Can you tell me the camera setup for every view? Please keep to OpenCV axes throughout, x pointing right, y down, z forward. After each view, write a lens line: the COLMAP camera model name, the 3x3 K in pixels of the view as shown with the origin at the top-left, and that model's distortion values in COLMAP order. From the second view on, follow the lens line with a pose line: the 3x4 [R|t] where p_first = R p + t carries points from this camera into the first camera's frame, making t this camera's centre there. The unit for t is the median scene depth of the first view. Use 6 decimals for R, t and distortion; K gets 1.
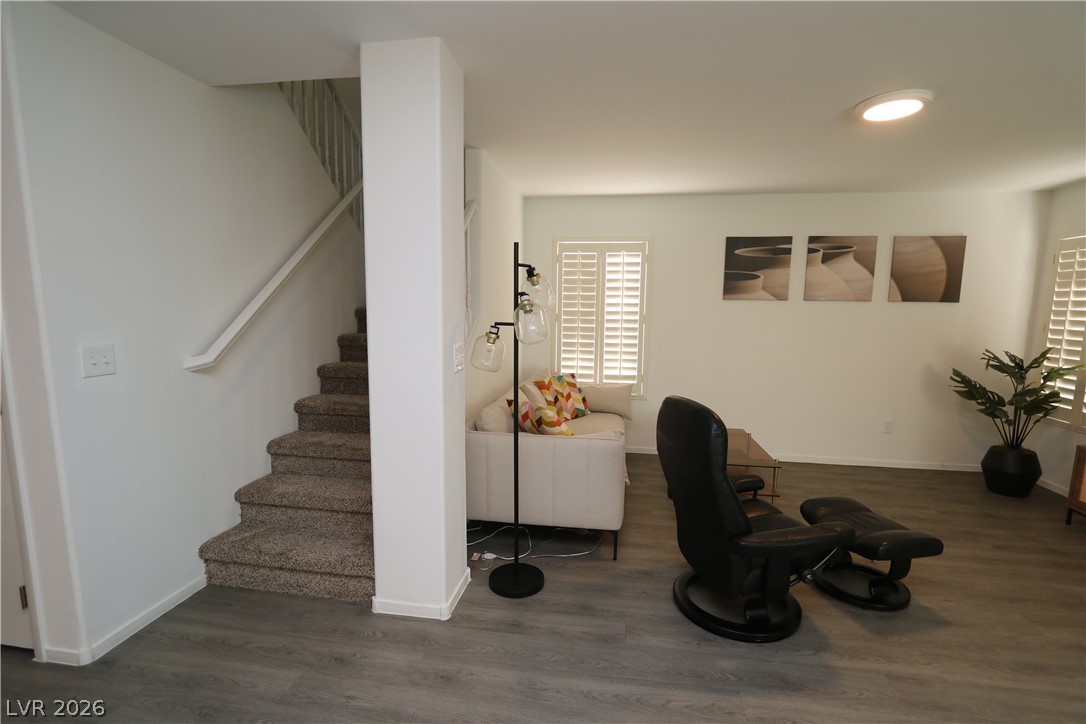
lens RADIAL K [[499.1, 0, 540.6], [0, 499.1, 374.4], [0, 0, 1]] dist [-0.018896, 0.003852]
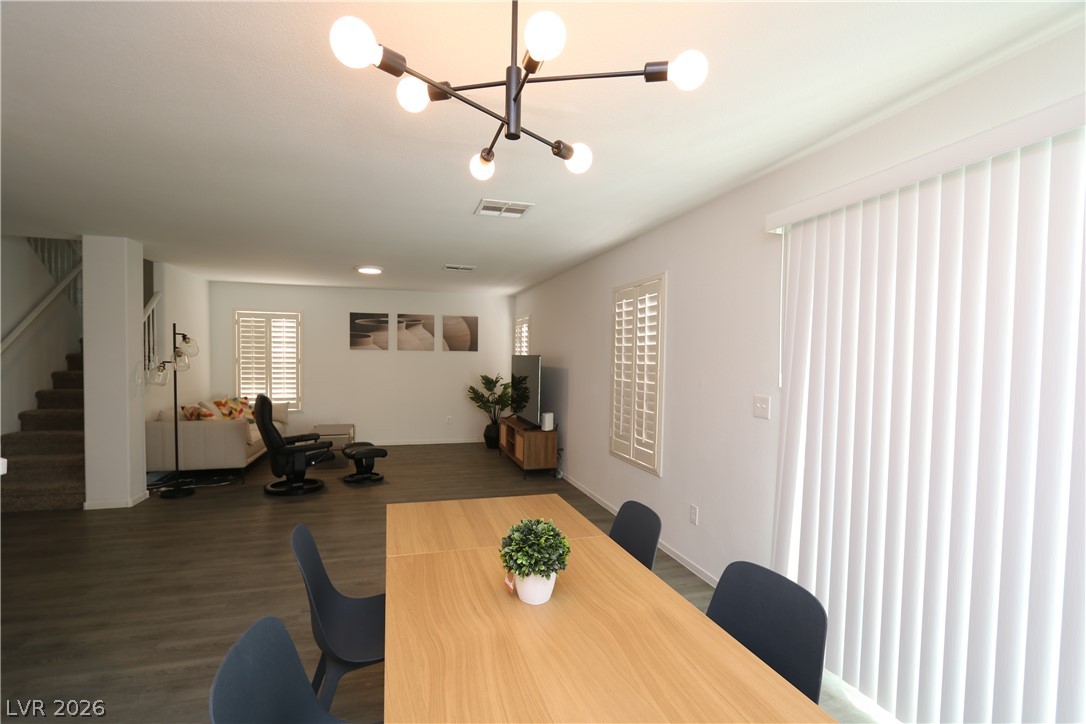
lens RADIAL K [[499.1, 0, 543.9], [0, 499.1, 374.3], [0, 0, 1]] dist [-0.018896, 0.003852]
pose [[0.897782, -0.016064, 0.440147, 0.224844], [0.056616, 0.995253, -0.079157, 0.105748], [-0.436786, 0.095985, 0.894430, -0.798770]]
